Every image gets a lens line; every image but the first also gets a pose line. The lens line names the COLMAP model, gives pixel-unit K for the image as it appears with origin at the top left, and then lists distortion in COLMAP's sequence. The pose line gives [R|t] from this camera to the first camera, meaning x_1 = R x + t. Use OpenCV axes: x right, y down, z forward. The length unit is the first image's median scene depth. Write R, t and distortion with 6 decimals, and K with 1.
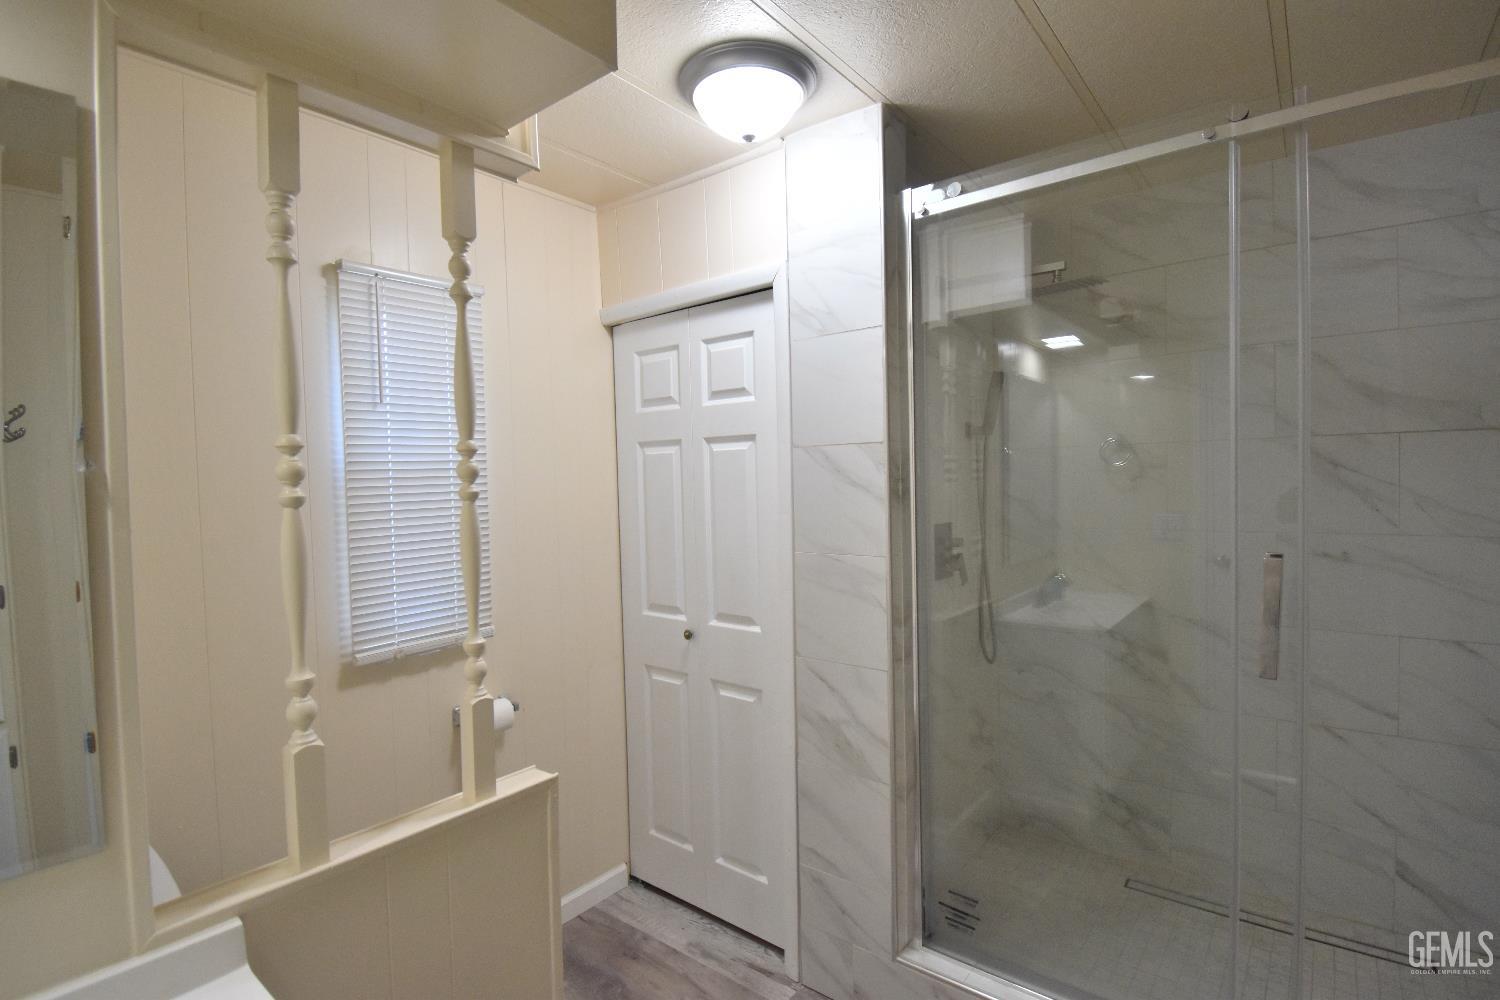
lens RADIAL K [[713.8, 0, 753.4], [0, 713.8, 497.7], [0, 0, 1]] dist [0.021755, -0.028445]
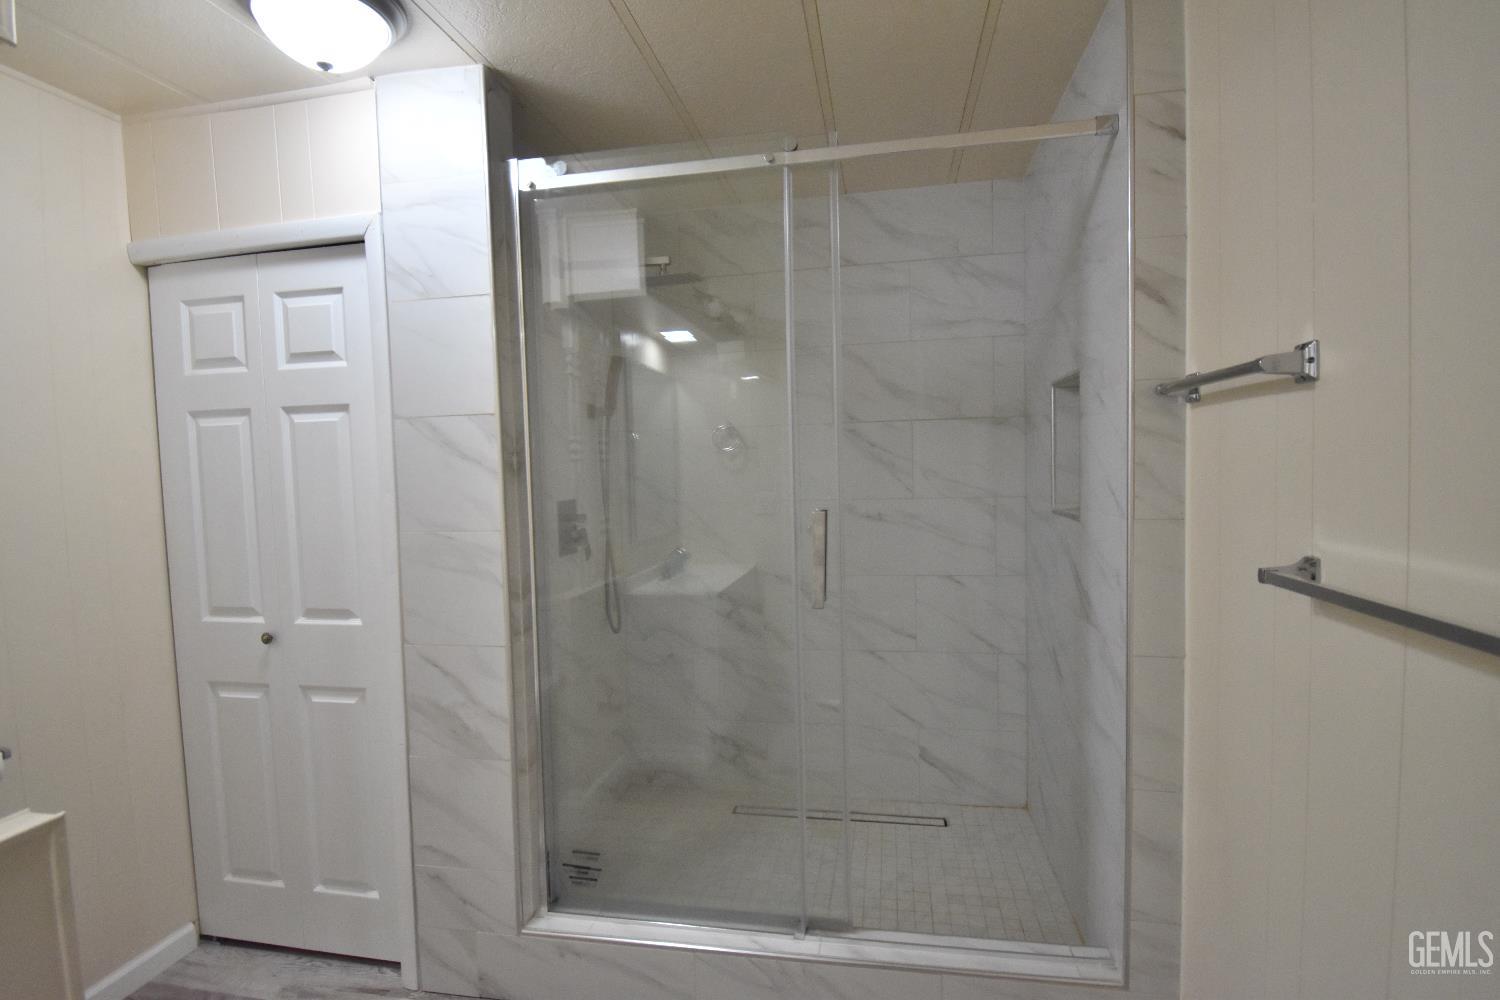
lens RADIAL K [[713.8, 0, 753.4], [0, 713.8, 497.7], [0, 0, 1]] dist [0.021755, -0.028445]
pose [[0.884231, -0.024736, 0.466395, 0.030121], [0.020324, 0.999688, 0.014490, 0.026234], [-0.466608, -0.003333, 0.884458, -0.029637]]
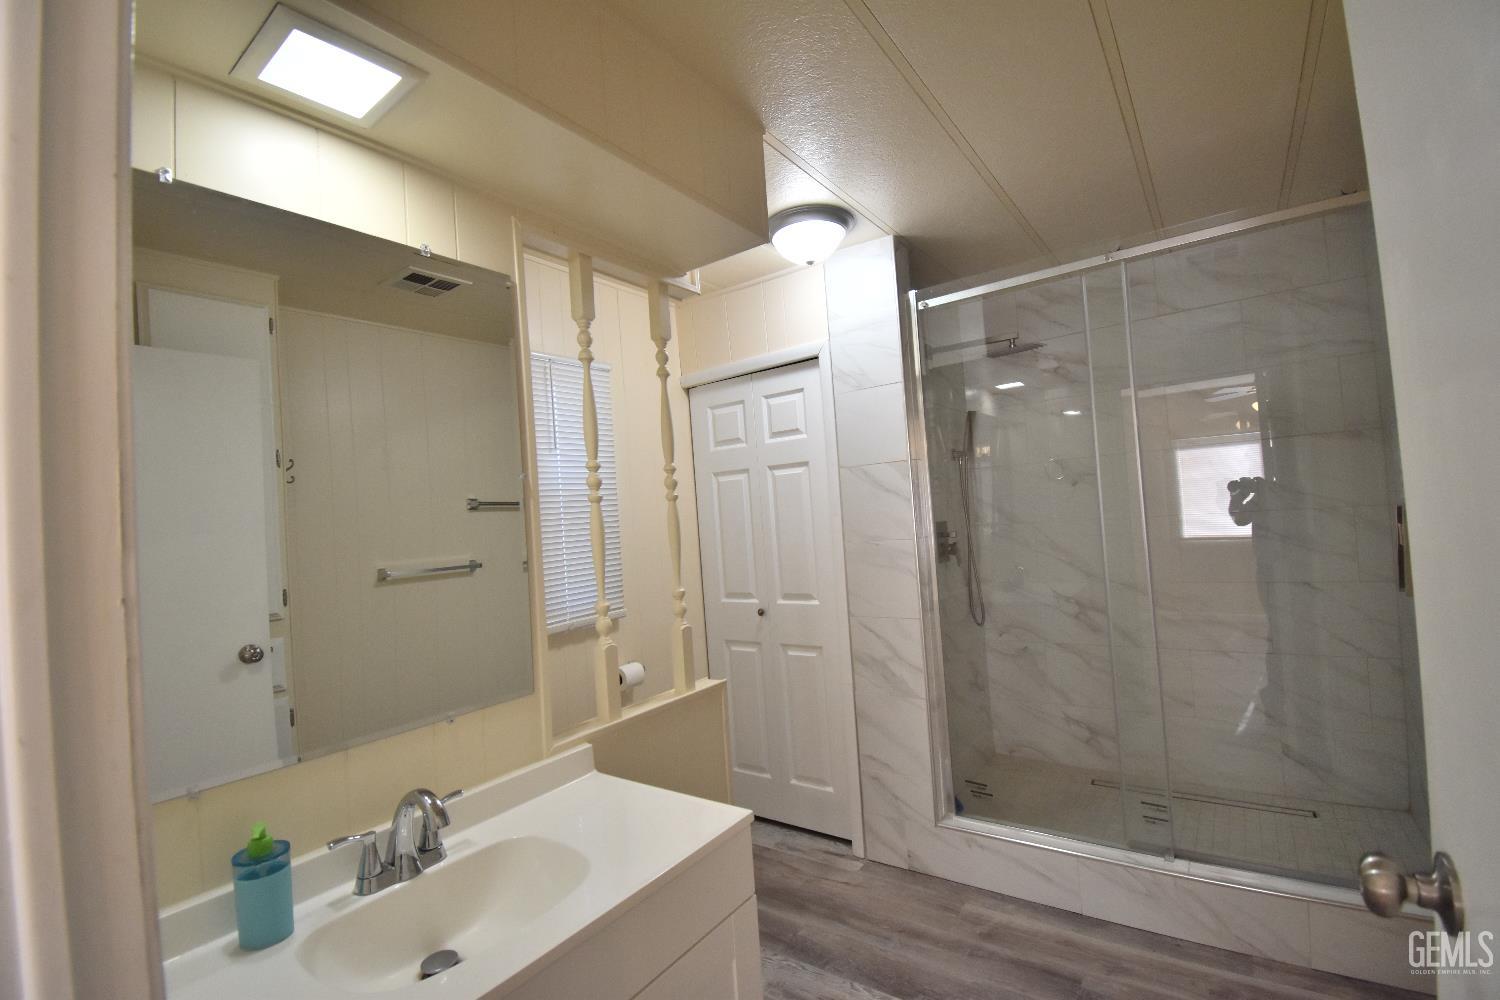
lens RADIAL K [[657.9, 0, 754.1], [0, 657.9, 497.0], [0, 0, 1]] dist [0.021540, -0.026101]
pose [[0.997871, -0.045123, 0.047089, -0.170959], [0.047910, 0.997058, -0.059836, 0.054358], [-0.044251, 0.061965, 0.997097, -0.281005]]
